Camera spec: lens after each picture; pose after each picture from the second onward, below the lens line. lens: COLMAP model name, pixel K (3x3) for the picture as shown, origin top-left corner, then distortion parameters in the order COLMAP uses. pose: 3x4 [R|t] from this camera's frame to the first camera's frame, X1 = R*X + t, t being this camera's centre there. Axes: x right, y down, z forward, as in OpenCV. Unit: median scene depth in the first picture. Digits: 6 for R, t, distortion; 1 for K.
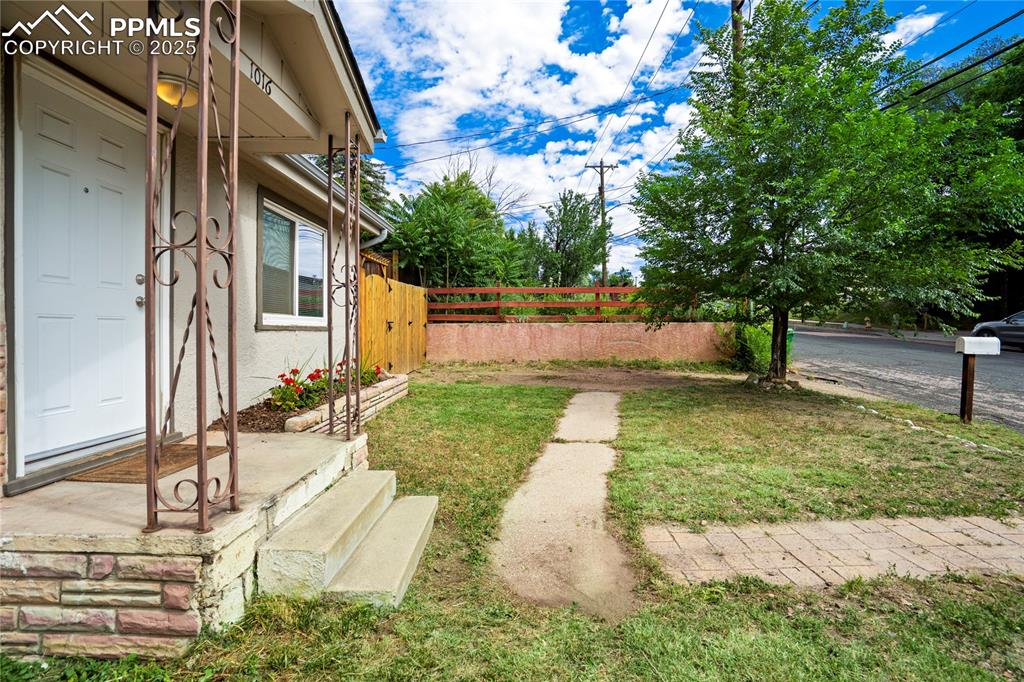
lens RADIAL K [[493.2, 0, 513.8], [0, 493.2, 338.8], [0, 0, 1]] dist [-0.004559, -0.000276]
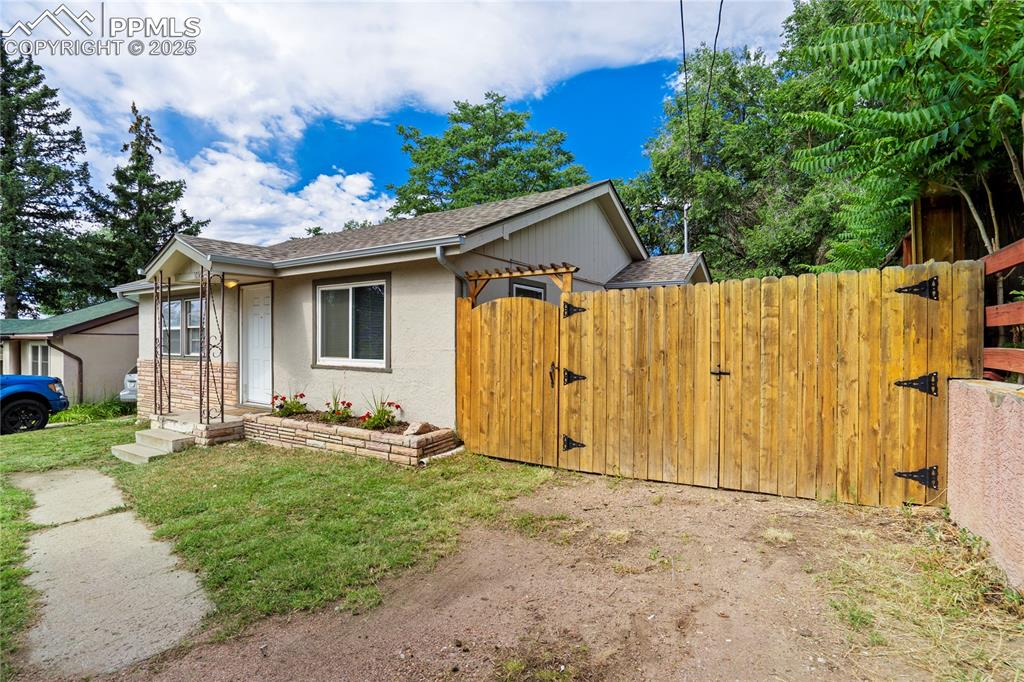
lens RADIAL K [[493.2, 0, 513.8], [0, 493.2, 338.8], [0, 0, 1]] dist [-0.004559, -0.000276]
pose [[-0.503374, -0.007791, -0.864033, 0.431083], [-0.019820, 0.999800, 0.002531, -0.100319], [0.863841, 0.018399, -0.503428, 1.823310]]
